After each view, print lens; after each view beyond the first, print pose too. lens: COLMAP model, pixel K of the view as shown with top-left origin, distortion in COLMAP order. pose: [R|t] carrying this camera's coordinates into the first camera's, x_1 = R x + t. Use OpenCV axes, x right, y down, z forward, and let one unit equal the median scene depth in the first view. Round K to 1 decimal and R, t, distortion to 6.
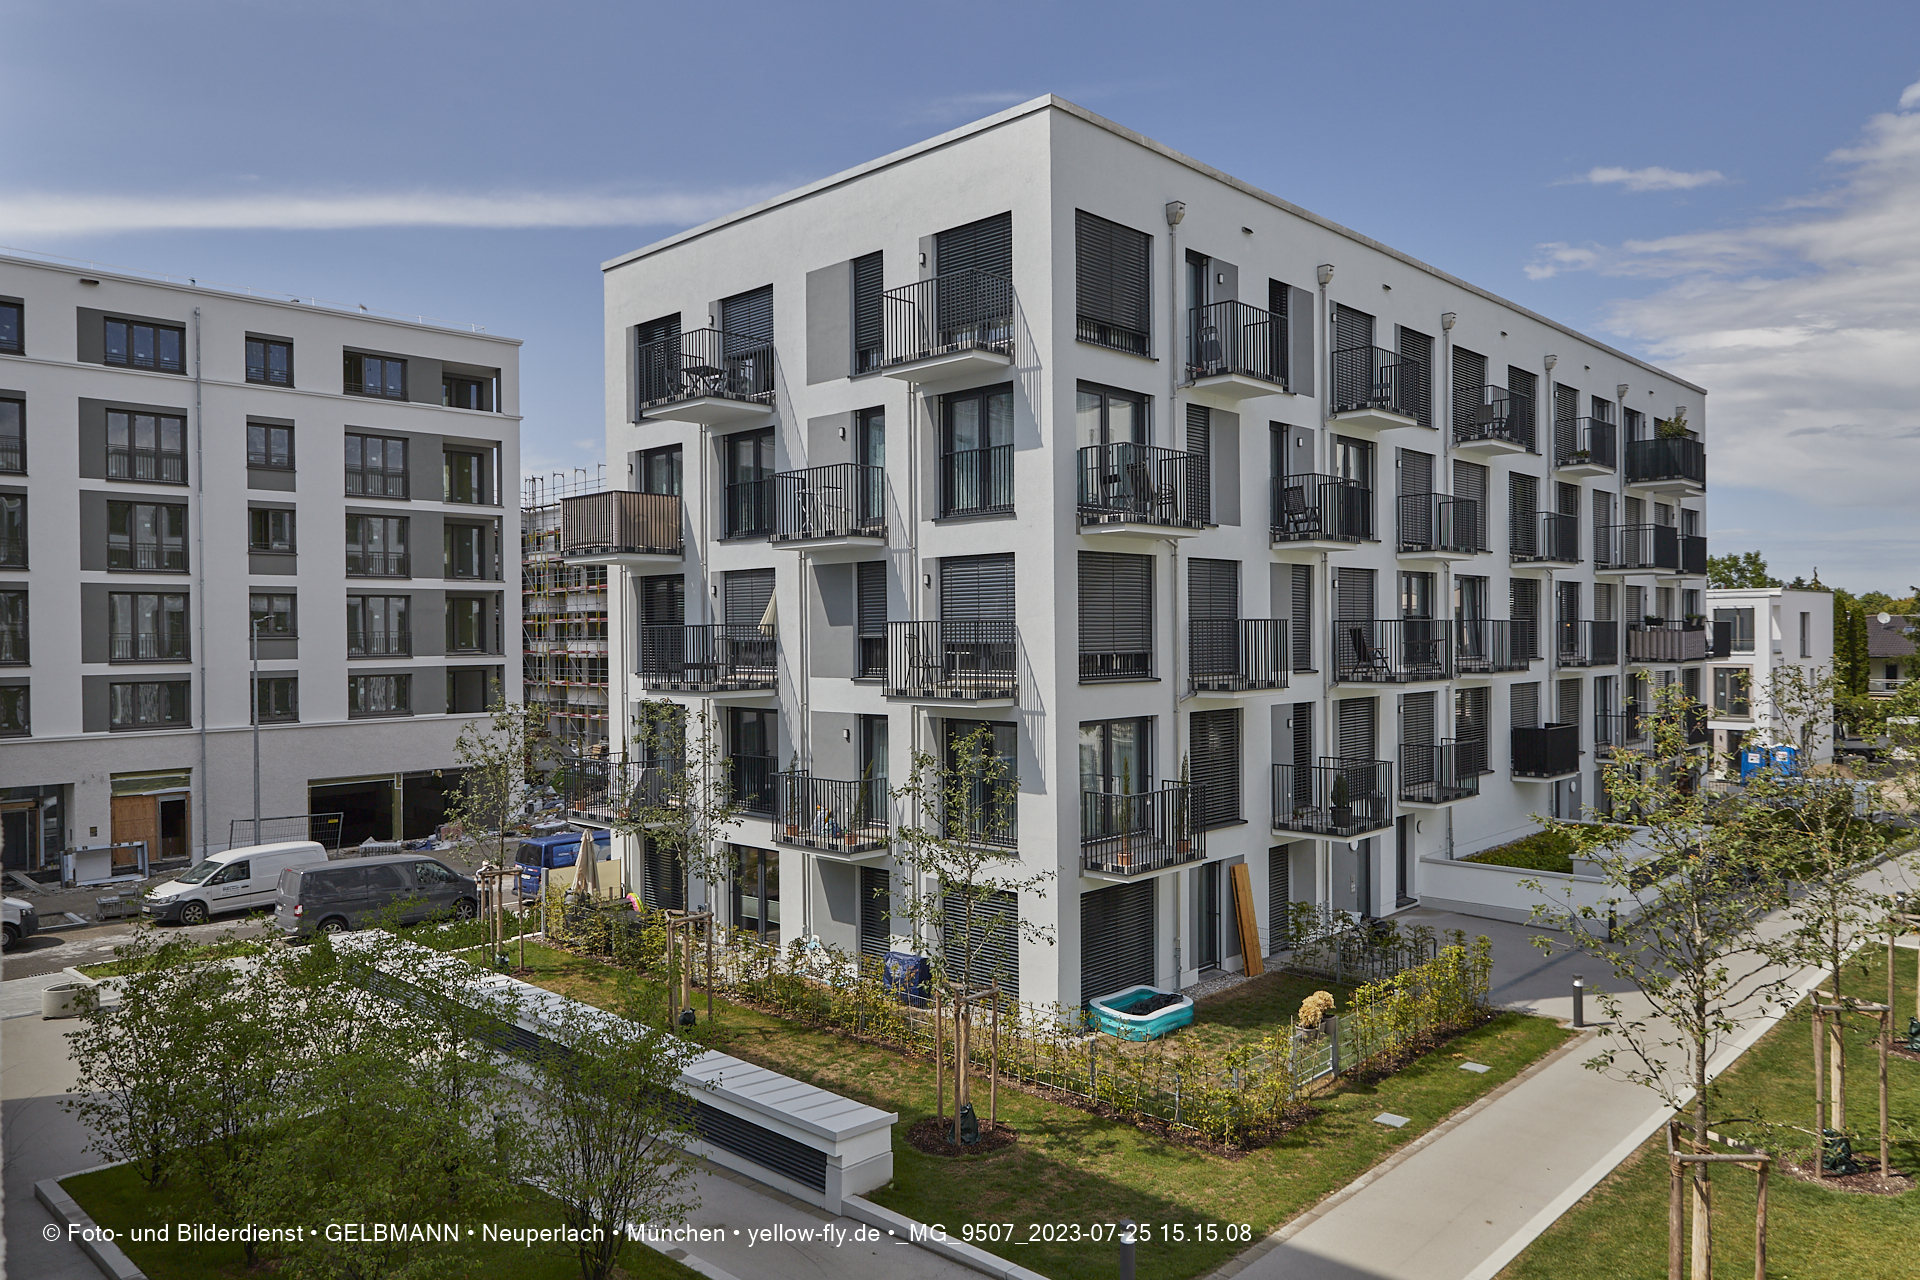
lens RADIAL K [[1316.3, 0, 952.6], [0, 1316.3, 642.4], [0, 0, 1]] dist [-0.001021, 0.002144]
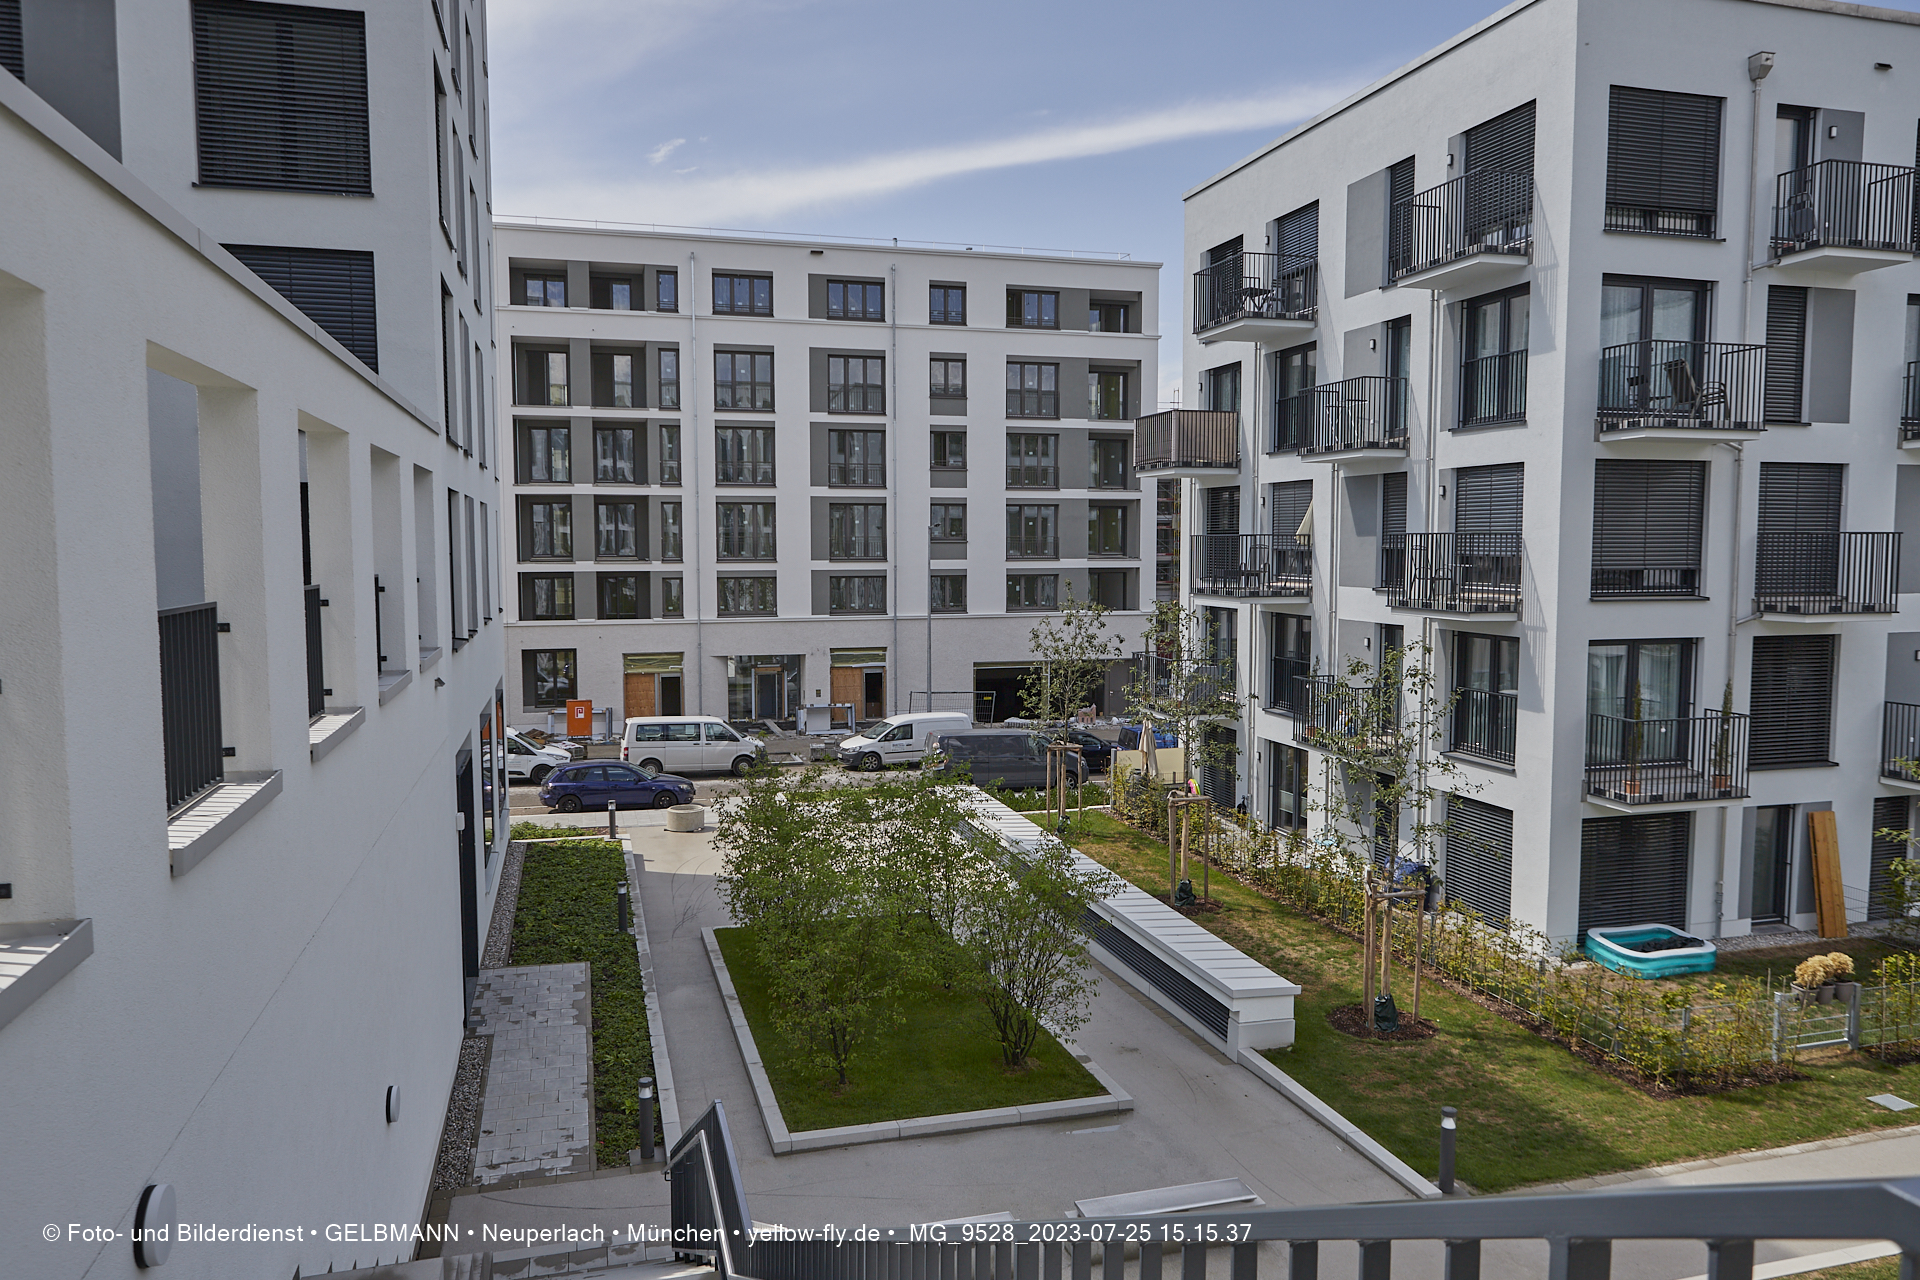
lens RADIAL K [[1316.3, 0, 952.6], [0, 1316.3, 642.4], [0, 0, 1]] dist [-0.001021, 0.002144]
pose [[0.864657, 0.047869, -0.500076, 0.154516], [-0.011605, 0.997087, 0.075380, -0.003880], [0.502228, -0.059375, 0.862695, -0.045773]]
